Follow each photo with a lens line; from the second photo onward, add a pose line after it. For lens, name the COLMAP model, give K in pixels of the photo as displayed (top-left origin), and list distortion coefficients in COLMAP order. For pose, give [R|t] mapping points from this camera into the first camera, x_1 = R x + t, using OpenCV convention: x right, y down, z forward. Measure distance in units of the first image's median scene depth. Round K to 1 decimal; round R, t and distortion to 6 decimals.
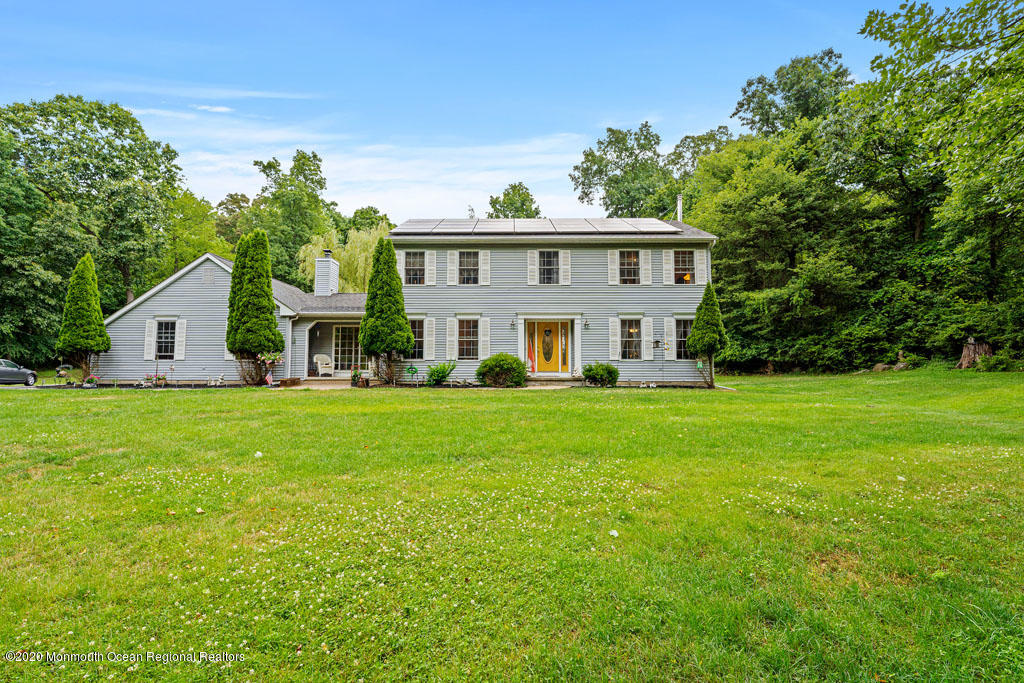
lens RADIAL K [[444.7, 0, 512.1], [0, 444.7, 371.6], [0, 0, 1]] dist [-0.003979, -0.000206]
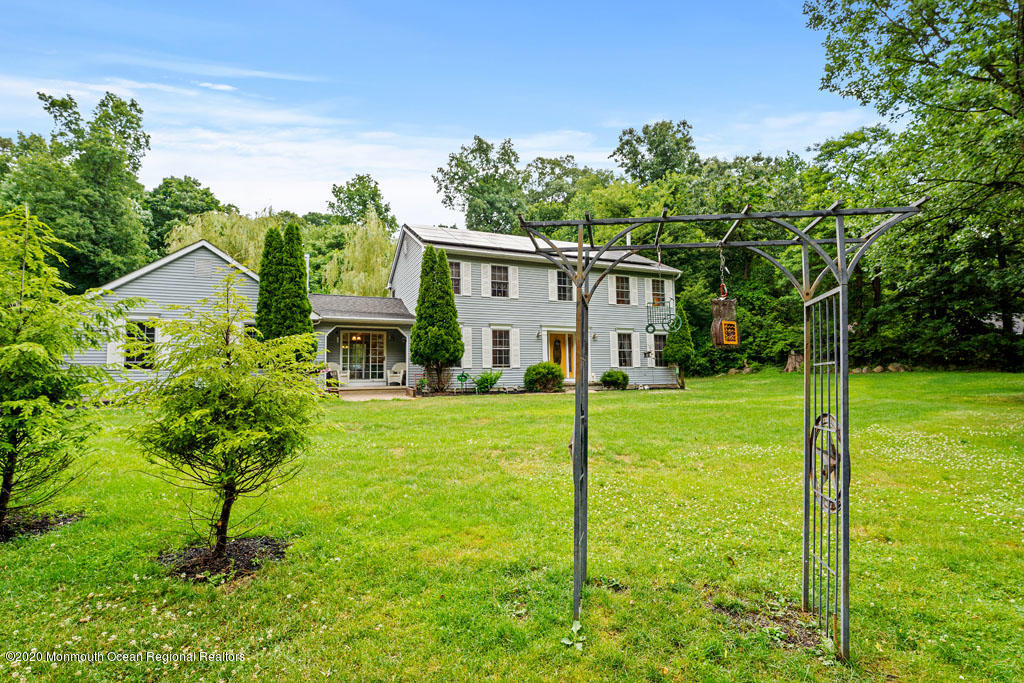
lens RADIAL K [[472.6, 0, 511.1], [0, 472.6, 375.0], [0, 0, 1]] dist [-0.000679, 0.000106]
pose [[0.912004, -0.011069, 0.410032, -0.539373], [0.014056, 0.999892, -0.004270, -0.003747], [-0.409941, 0.009658, 0.912061, -0.041450]]
